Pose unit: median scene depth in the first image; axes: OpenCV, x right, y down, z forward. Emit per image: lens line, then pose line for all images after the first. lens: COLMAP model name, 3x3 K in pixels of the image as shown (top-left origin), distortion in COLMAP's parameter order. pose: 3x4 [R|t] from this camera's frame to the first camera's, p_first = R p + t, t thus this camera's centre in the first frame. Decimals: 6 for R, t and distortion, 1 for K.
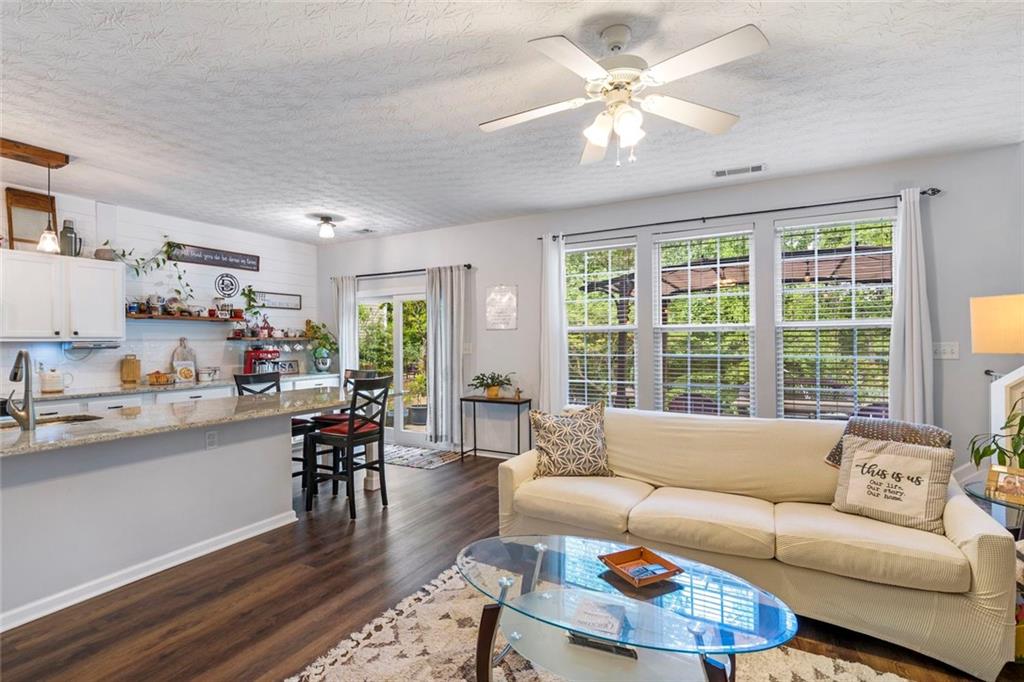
lens RADIAL K [[484.1, 0, 509.0], [0, 484.1, 339.5], [0, 0, 1]] dist [-0.001327, 0.000720]
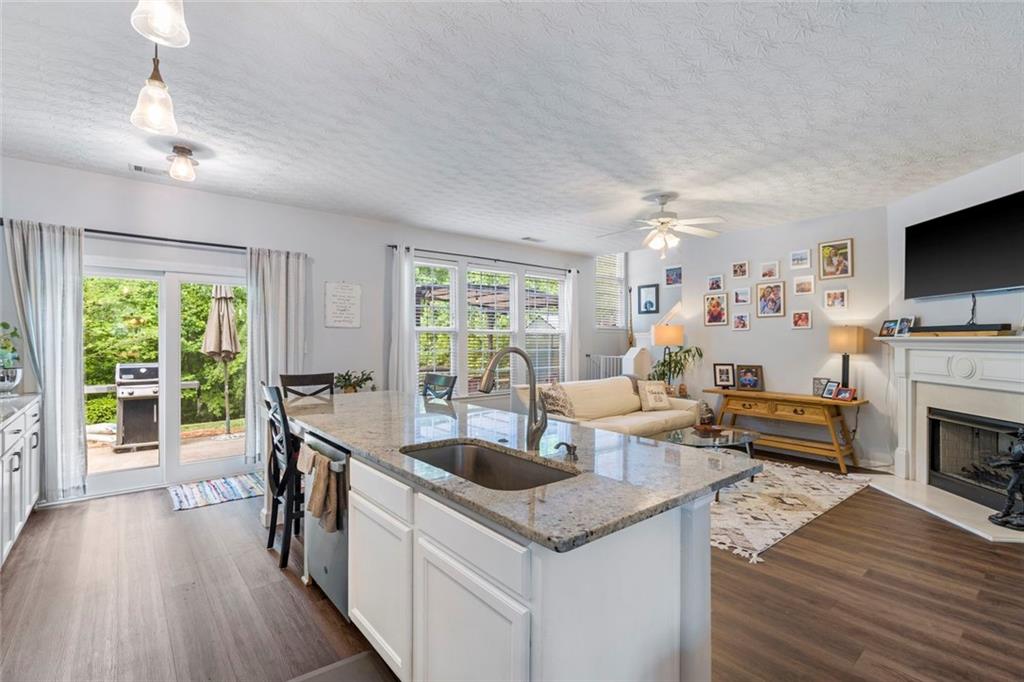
lens RADIAL K [[470.4, 0, 507.3], [0, 470.4, 338.4], [0, 0, 1]] dist [0.001119, 0.000618]
pose [[0.367695, 0.009971, 0.929893, -0.811944], [-0.008049, 0.999939, -0.007539, 0.006325], [-0.929912, -0.004713, 0.367753, 0.357918]]
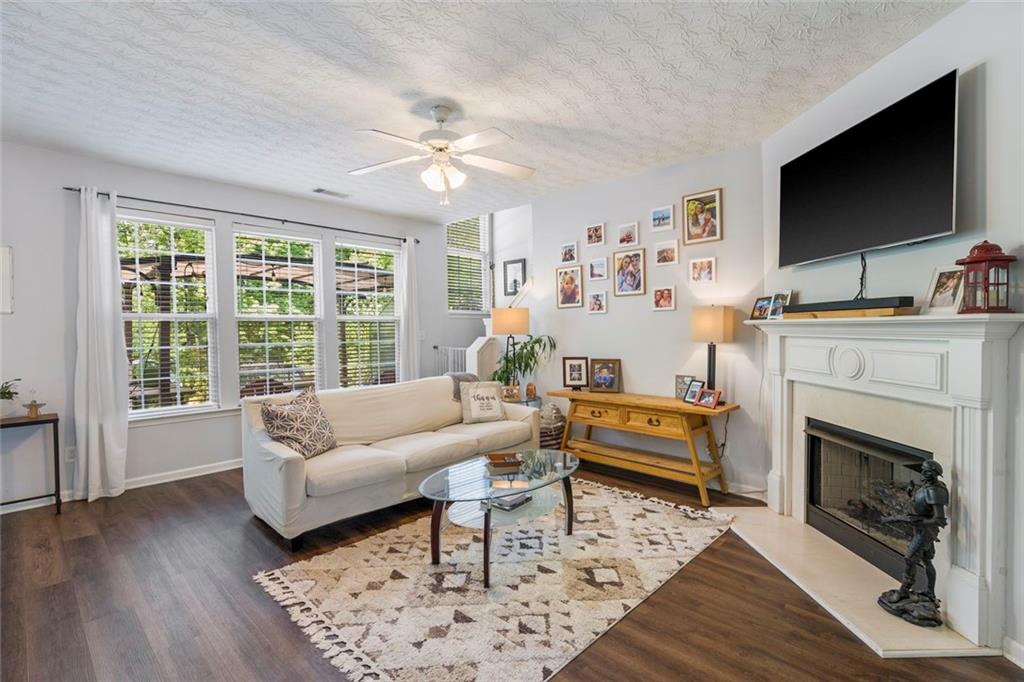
lens RADIAL K [[470.4, 0, 507.3], [0, 470.4, 338.4], [0, 0, 1]] dist [0.001119, 0.000618]
pose [[0.257966, -0.018274, 0.965981, -0.443397], [0.003627, 0.999832, 0.017946, 0.003668], [-0.966147, -0.001125, 0.257989, 0.188223]]
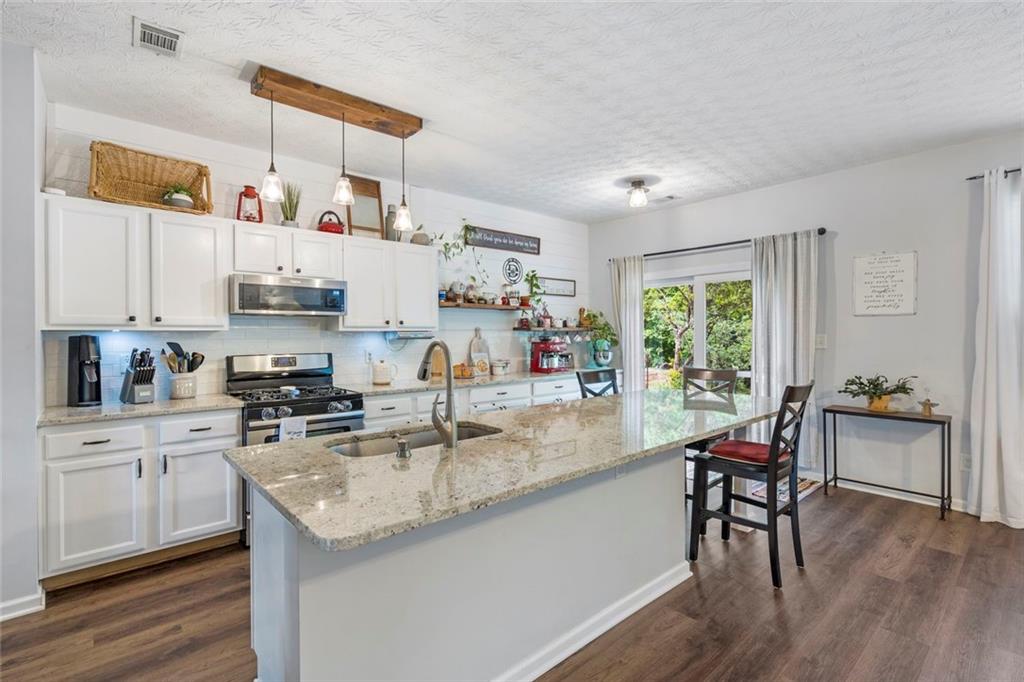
lens RADIAL K [[477.0, 0, 507.3], [0, 477.0, 335.7], [0, 0, 1]] dist [-0.001998, 0.000566]
pose [[0.939903, 0.003317, -0.341425, -0.310803], [-0.000172, 0.999957, 0.009242, 0.003244], [0.341441, -0.008627, 0.939864, 0.157079]]
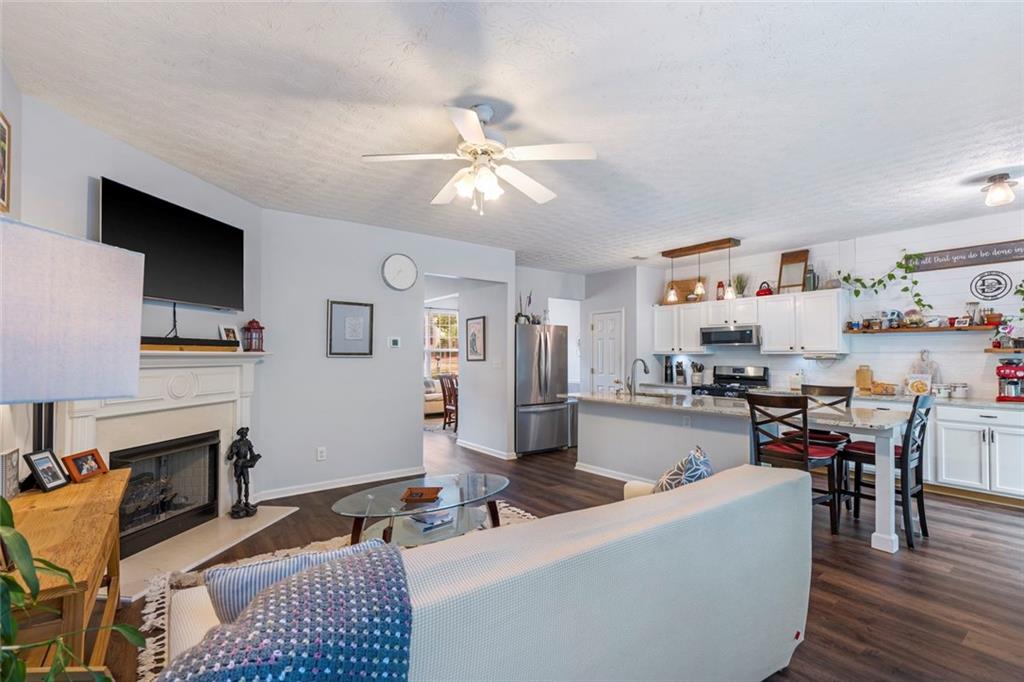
lens RADIAL K [[460.5, 0, 505.8], [0, 460.5, 348.7], [0, 0, 1]] dist [0.000702, -0.000120]
pose [[-0.419041, -0.007204, -0.907939, 0.518539], [0.006193, 0.999923, -0.010792, -0.001513], [0.907946, -0.010145, -0.418964, 0.637427]]
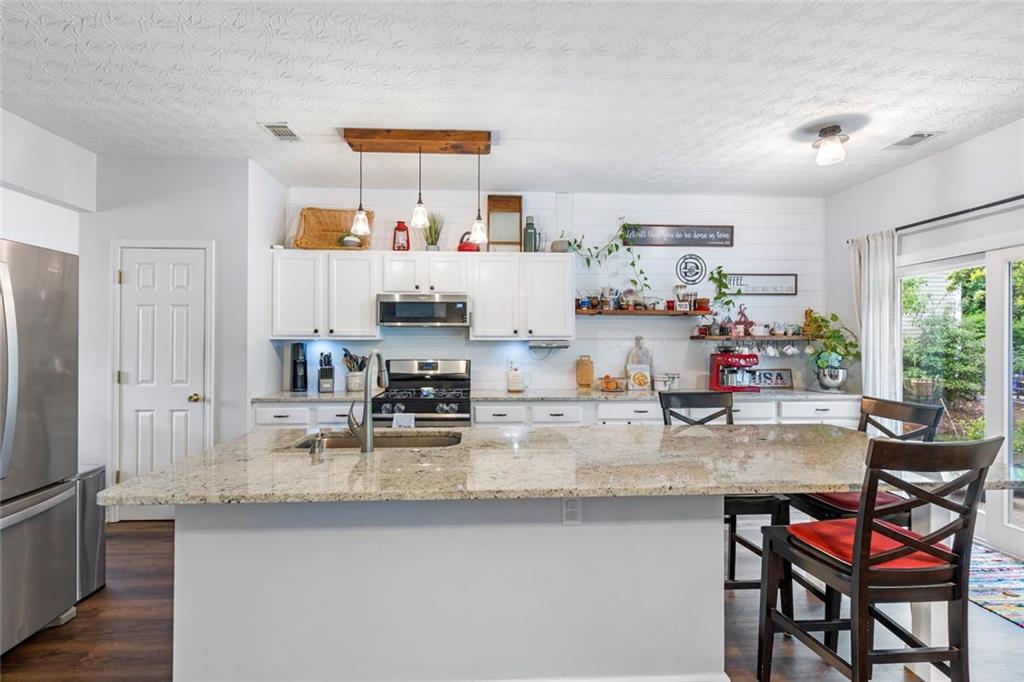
lens RADIAL K [[478.0, 0, 500.7], [0, 478.0, 340.2], [0, 0, 1]] dist [-0.003193, 0.000895]
pose [[0.530179, 0.003046, -0.847880, -0.101243], [-0.001854, 0.999995, 0.002433, 0.001277], [0.847884, 0.000282, 0.530183, 0.364786]]
